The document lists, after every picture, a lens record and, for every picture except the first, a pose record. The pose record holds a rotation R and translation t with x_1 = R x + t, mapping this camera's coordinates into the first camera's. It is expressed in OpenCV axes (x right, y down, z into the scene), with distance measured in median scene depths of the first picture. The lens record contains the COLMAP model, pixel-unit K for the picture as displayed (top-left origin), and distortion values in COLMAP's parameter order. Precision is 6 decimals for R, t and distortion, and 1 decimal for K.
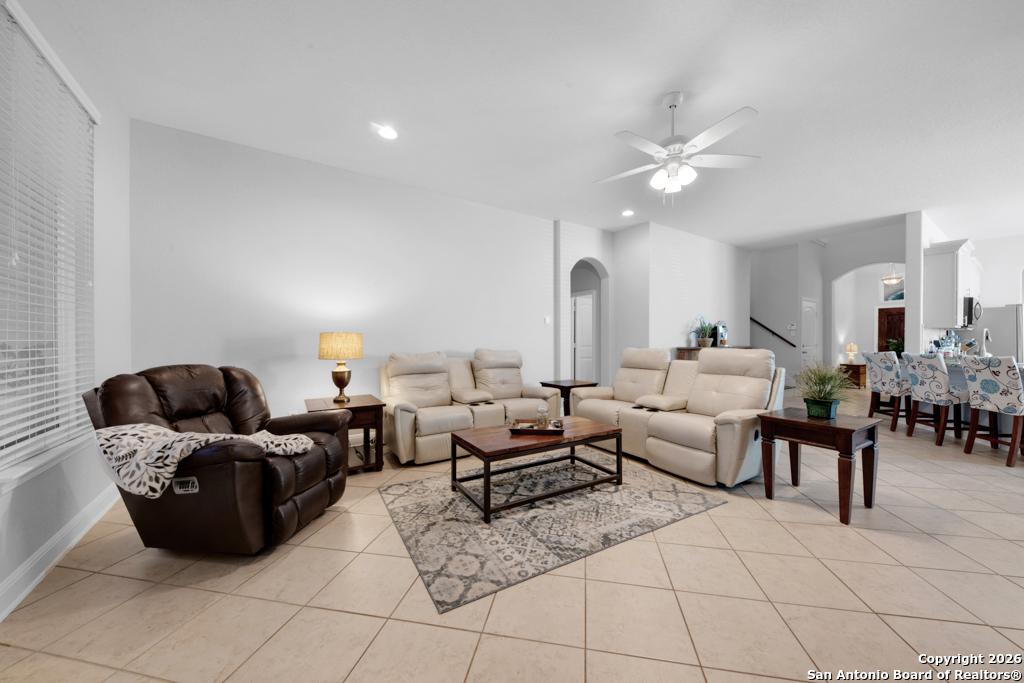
lens RADIAL K [[363.7, 0, 521.6], [0, 363.7, 347.8], [0, 0, 1]] dist [-0.001825, -0.000096]
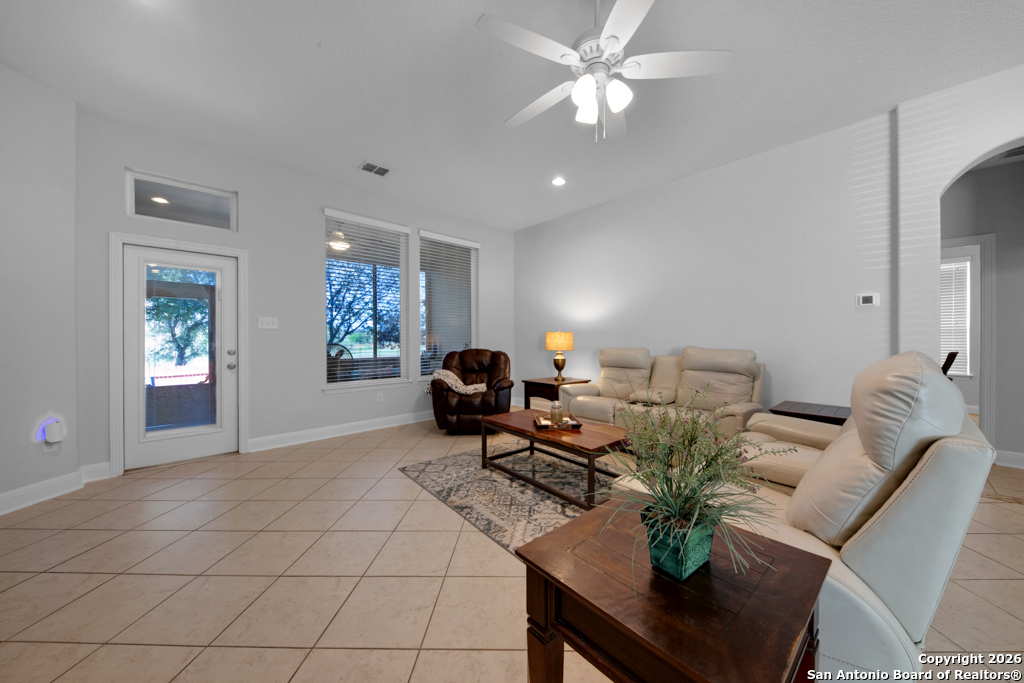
lens RADIAL K [[363.7, 0, 514.7], [0, 363.7, 341.8], [0, 0, 1]] dist [-0.001825, -0.000096]
pose [[0.137867, 0.010536, -0.990395, 1.151024], [-0.012573, 0.999881, 0.008887, -0.018043], [0.990371, 0.011227, 0.137983, 0.810474]]
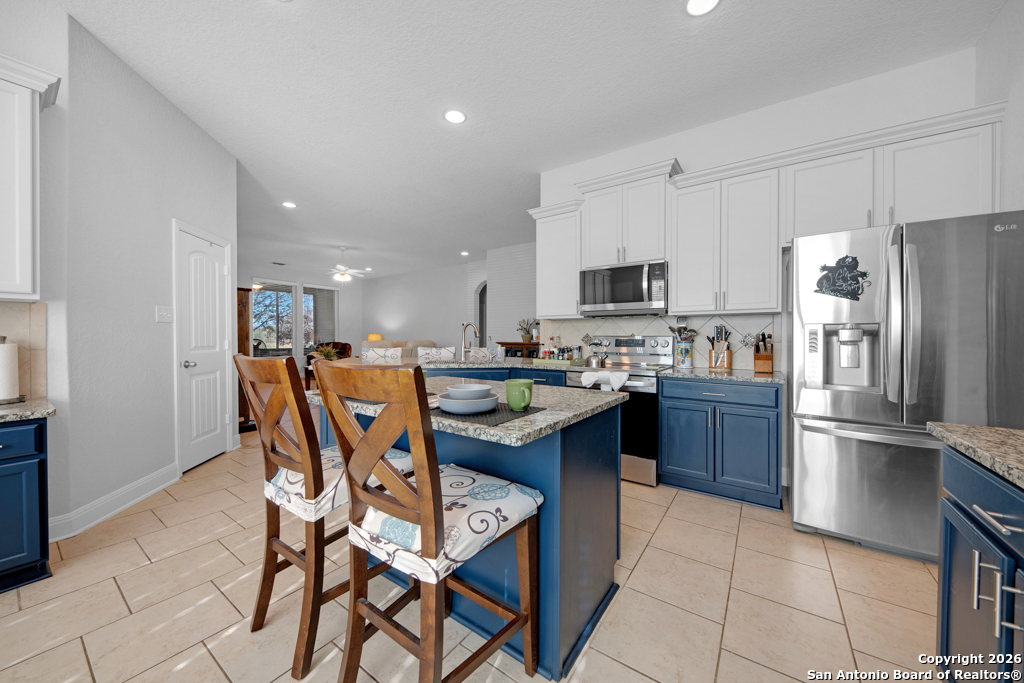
lens RADIAL K [[363.7, 0, 517.8], [0, 363.7, 333.8], [0, 0, 1]] dist [-0.001825, -0.000096]
pose [[0.354004, -0.002625, -0.935240, 3.622482], [-0.005616, 0.999972, -0.004933, -0.043377], [0.935227, 0.006998, 0.353980, 1.352255]]
